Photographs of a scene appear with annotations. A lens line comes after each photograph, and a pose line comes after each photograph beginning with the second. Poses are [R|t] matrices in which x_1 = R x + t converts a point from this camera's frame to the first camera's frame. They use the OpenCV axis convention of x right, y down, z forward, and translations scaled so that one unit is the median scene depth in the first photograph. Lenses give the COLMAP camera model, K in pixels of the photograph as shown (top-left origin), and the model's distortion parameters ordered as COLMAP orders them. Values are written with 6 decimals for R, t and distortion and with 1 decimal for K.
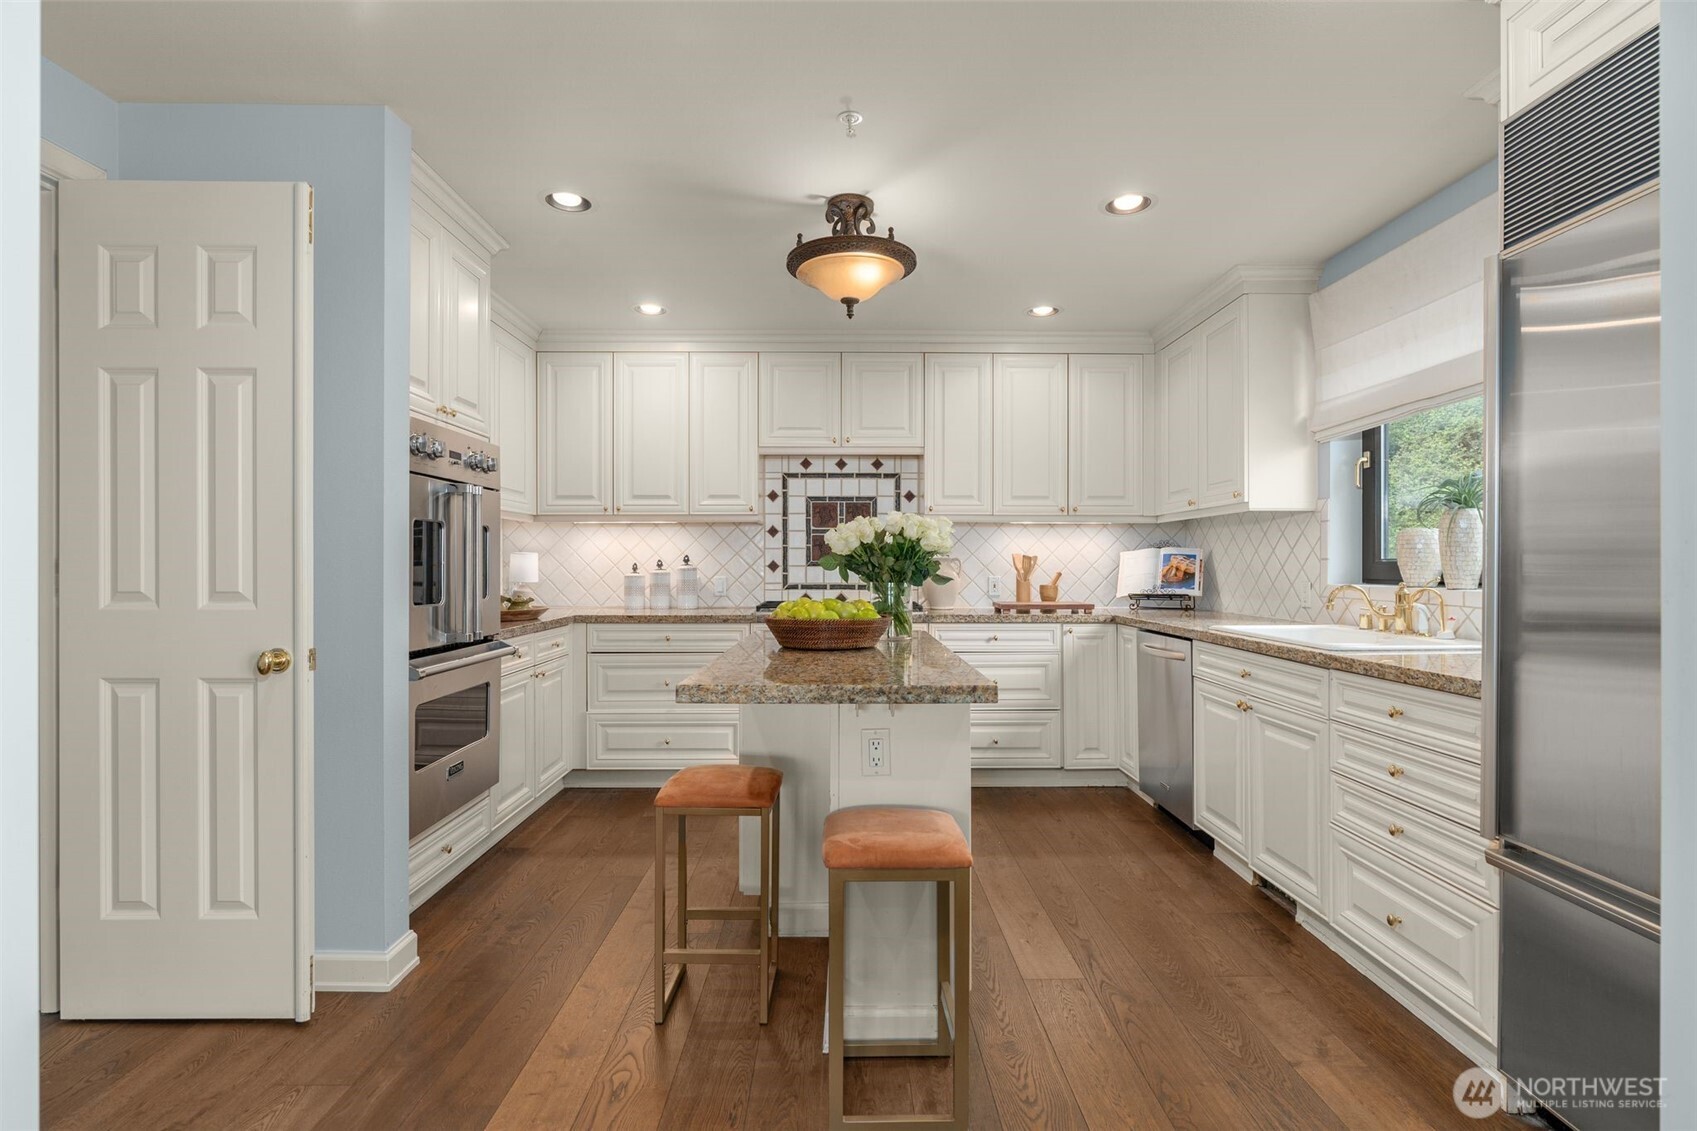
lens RADIAL K [[766.1, 0, 853.7], [0, 766.1, 574.9], [0, 0, 1]] dist [0.000111, 0.000363]
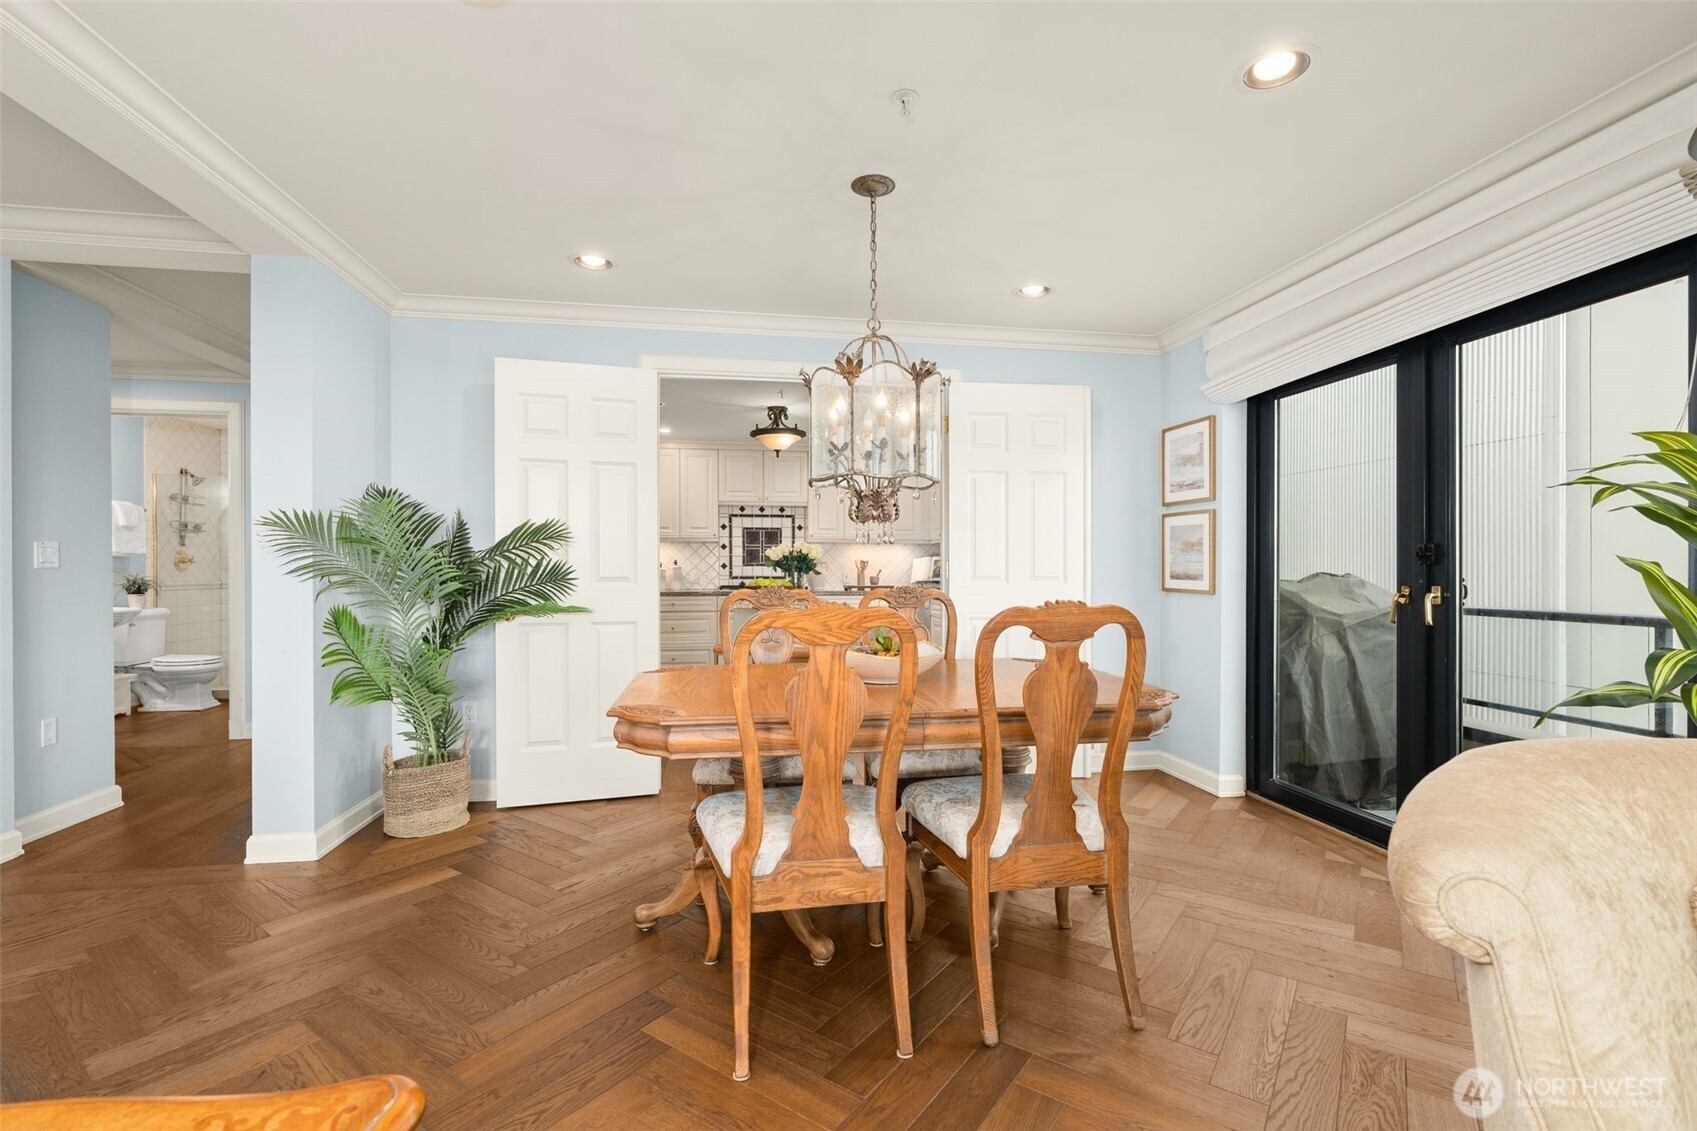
lens RADIAL K [[766.1, 0, 853.7], [0, 766.1, 574.9], [0, 0, 1]] dist [0.000111, 0.000363]
pose [[0.987003, -0.000709, 0.160702, -0.094375], [0.001215, 0.999995, -0.003053, 0.015188], [-0.160699, 0.003209, 0.986998, -0.828469]]
